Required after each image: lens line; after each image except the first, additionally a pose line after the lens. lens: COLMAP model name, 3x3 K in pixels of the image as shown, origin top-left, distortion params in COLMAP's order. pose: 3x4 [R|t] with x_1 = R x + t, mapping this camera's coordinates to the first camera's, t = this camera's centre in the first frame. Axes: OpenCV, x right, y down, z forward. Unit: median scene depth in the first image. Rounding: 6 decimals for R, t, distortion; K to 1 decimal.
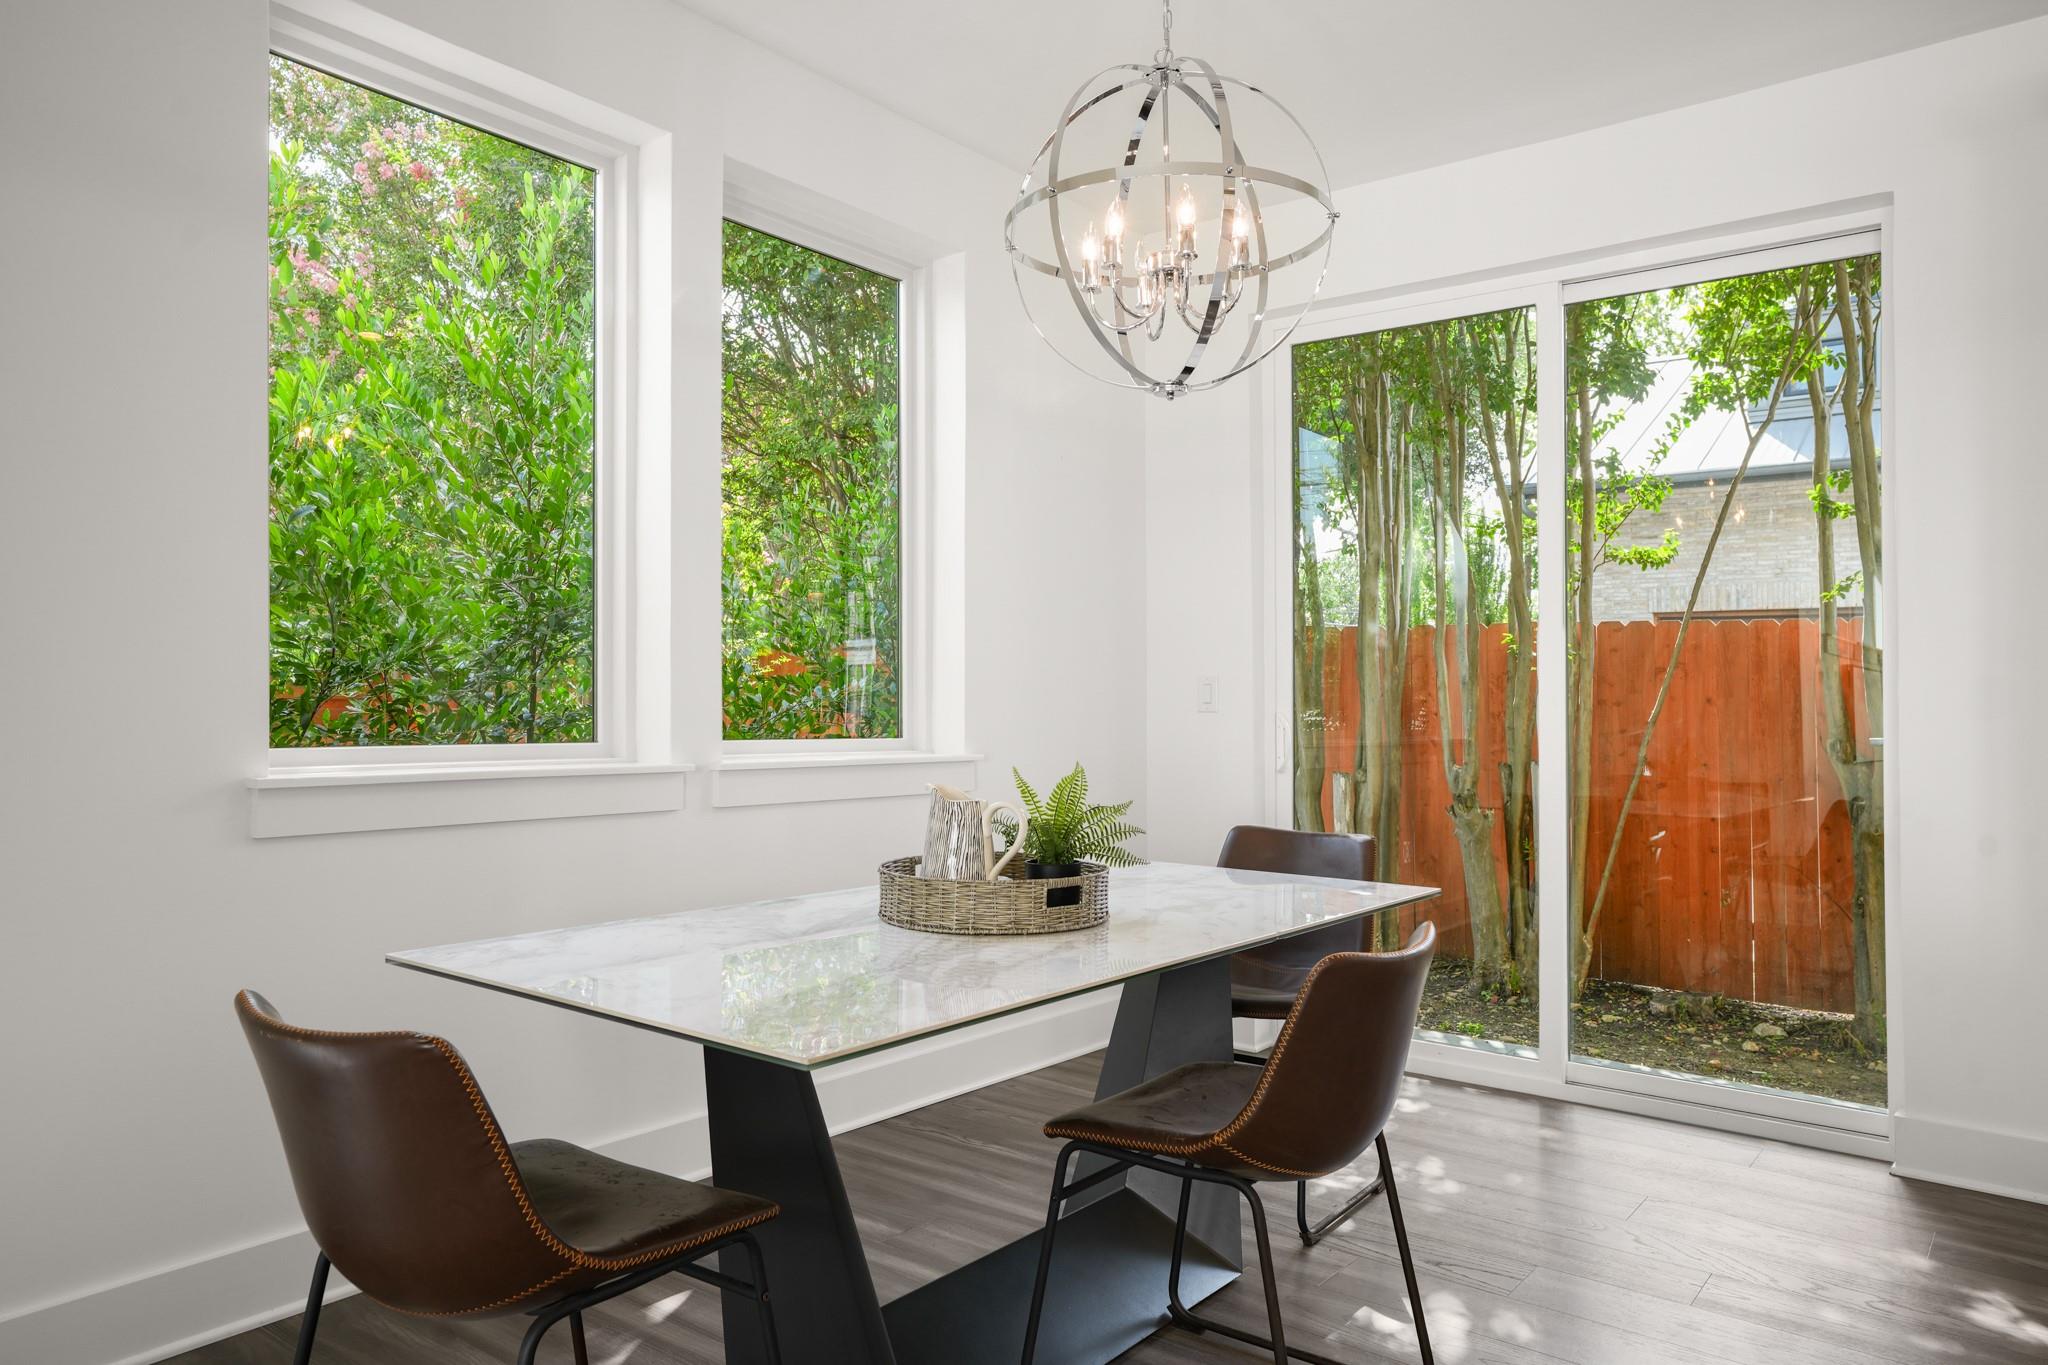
lens RADIAL K [[1374.3, 0, 972.3], [0, 1374.3, 678.9], [0, 0, 1]] dist [-0.000858, 0.027797]
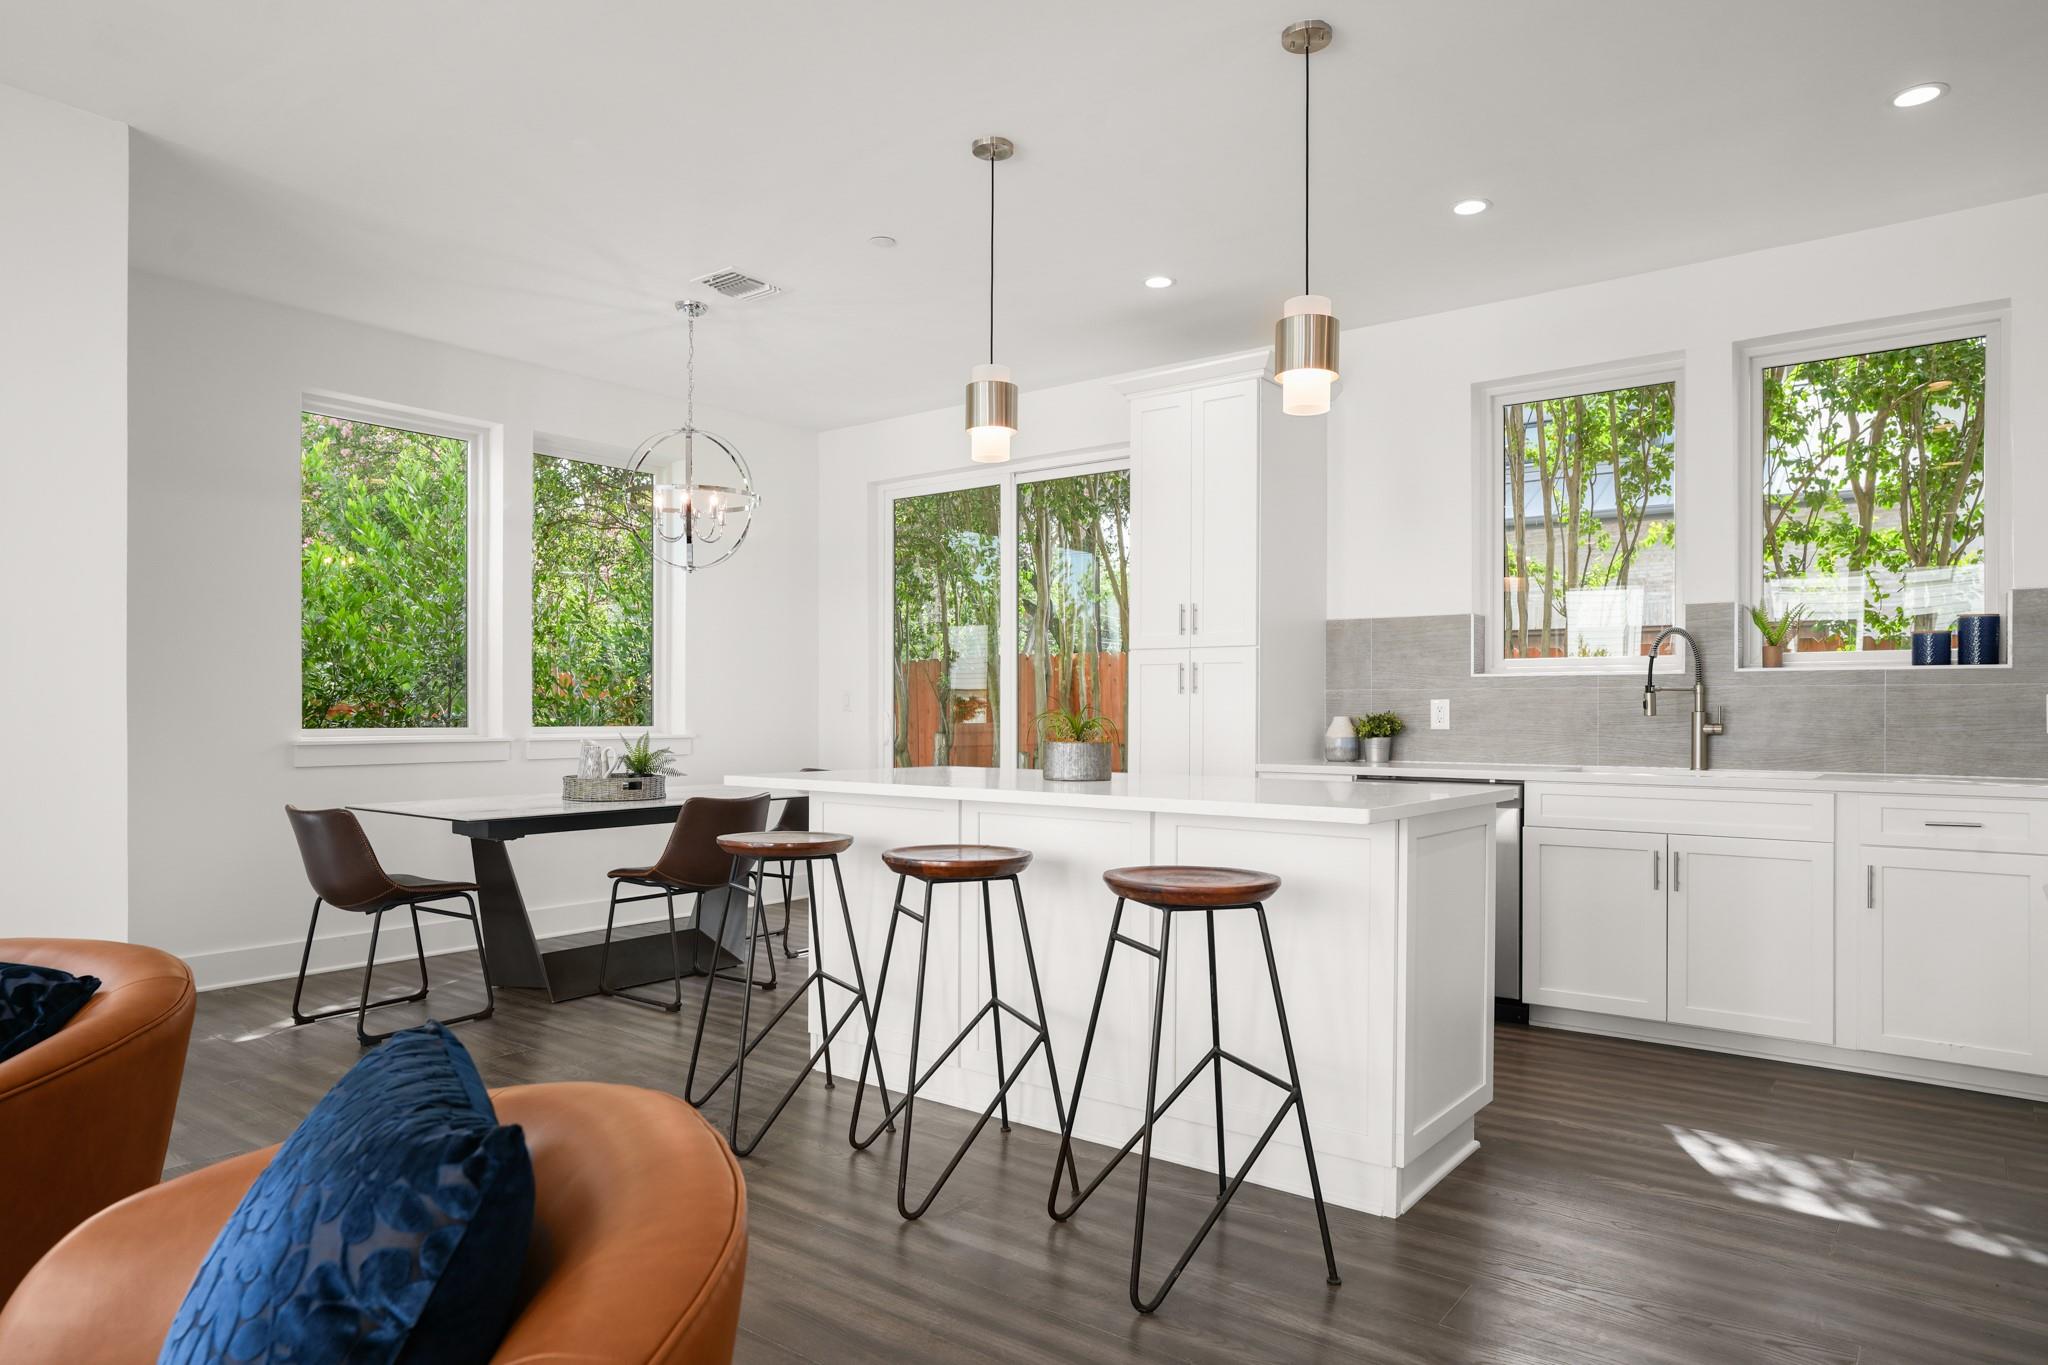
lens RADIAL K [[1255.8, 0, 968.1], [0, 1255.8, 682.2], [0, 0, 1]] dist [0.002710, 0.001614]
pose [[0.999968, -0.007396, -0.003001, 0.465421], [0.007388, 0.999969, -0.002845, -0.008515], [0.003022, 0.002823, 0.999991, -0.835943]]
